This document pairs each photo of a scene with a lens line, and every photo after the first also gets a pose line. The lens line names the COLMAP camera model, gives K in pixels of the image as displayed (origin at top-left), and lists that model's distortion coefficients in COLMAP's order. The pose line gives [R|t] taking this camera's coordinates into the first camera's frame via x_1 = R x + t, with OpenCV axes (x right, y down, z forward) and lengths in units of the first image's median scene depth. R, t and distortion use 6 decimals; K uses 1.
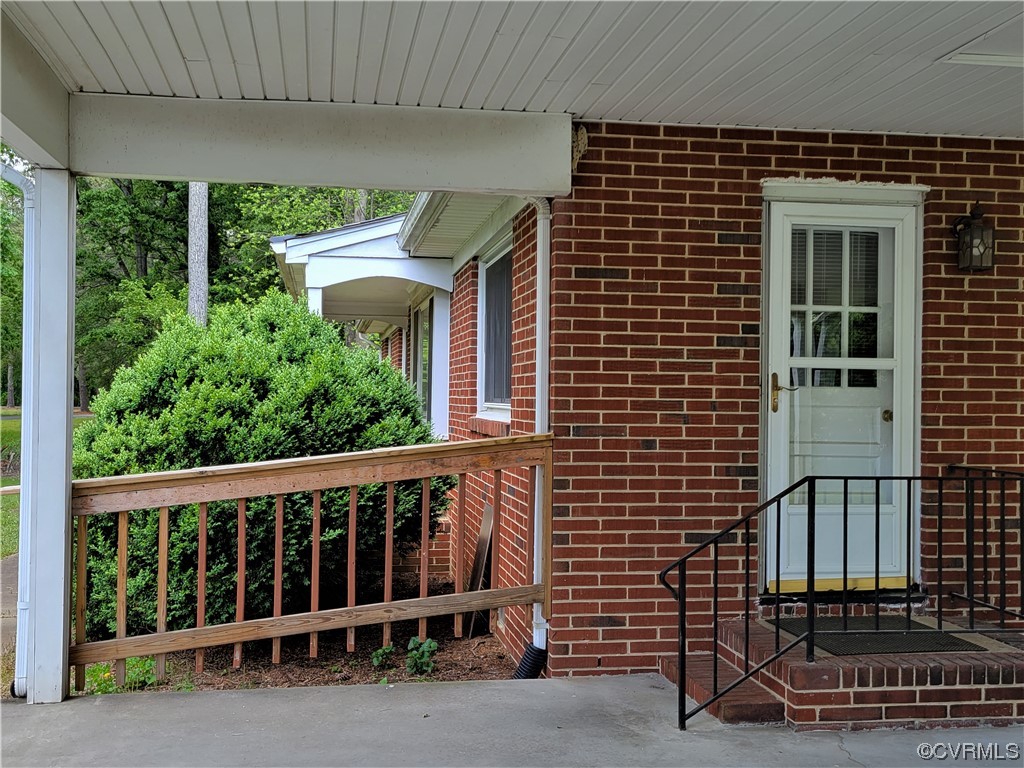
lens RADIAL K [[1139.2, 0, 512.1], [0, 1139.2, 380.0], [0, 0, 1]] dist [0.071410, 0.000000]
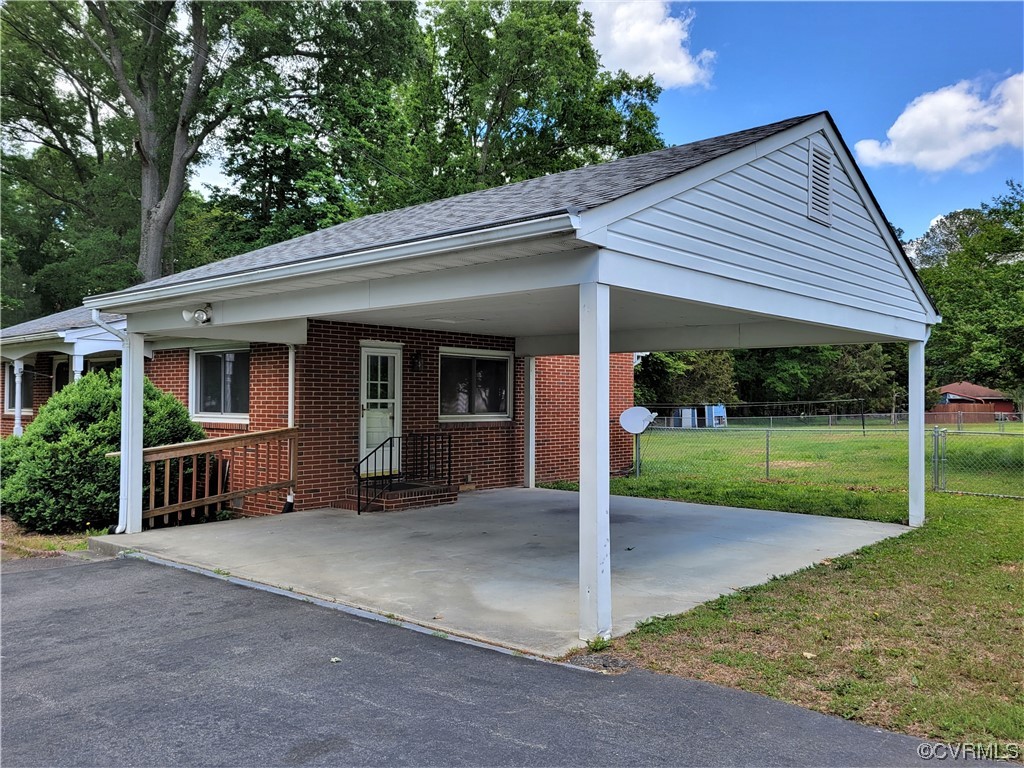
lens RADIAL K [[836.5, 0, 515.9], [0, 836.5, 380.5], [0, 0, 1]] dist [0.075653, 0.002219]
pose [[0.769157, 0.009132, 0.638995, -0.864288], [-0.007797, 0.999958, -0.004905, -0.061441], [-0.639013, -0.001209, 0.769195, -0.943820]]
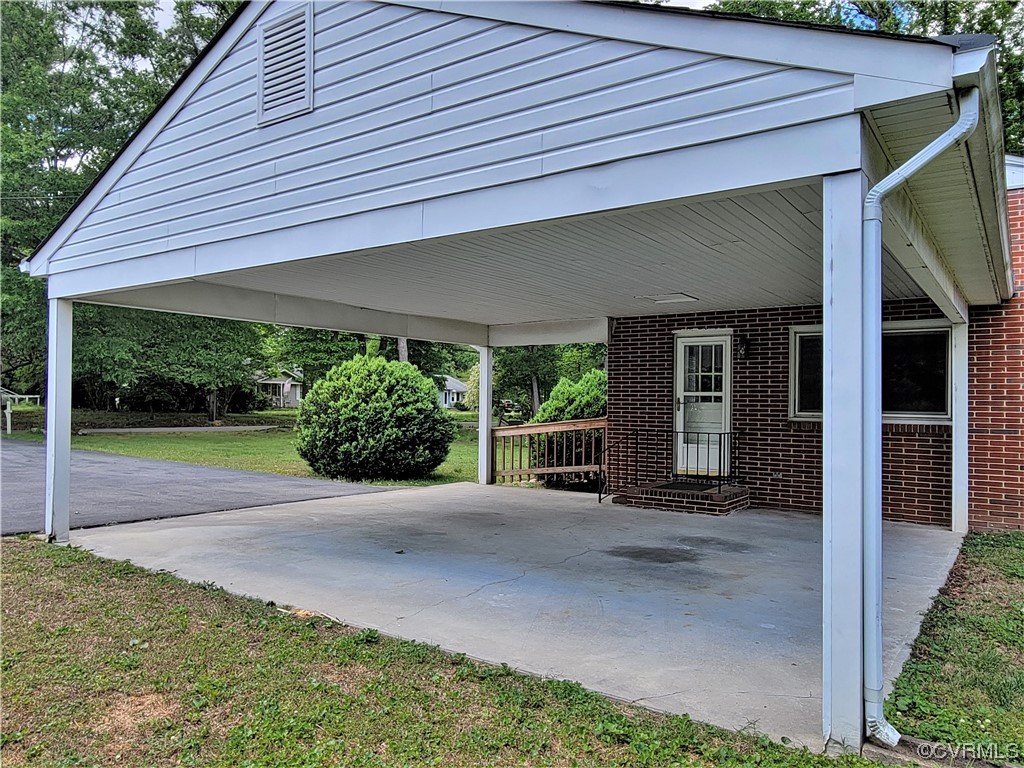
lens RADIAL K [[722.1, 0, 511.5], [0, 722.1, 391.9], [0, 0, 1]] dist [0.009914, 0.001925]
pose [[0.717151, -0.009689, -0.696851, 1.194074], [0.007163, 0.999953, -0.006531, -0.011647], [0.696881, -0.000308, 0.717187, -0.593238]]
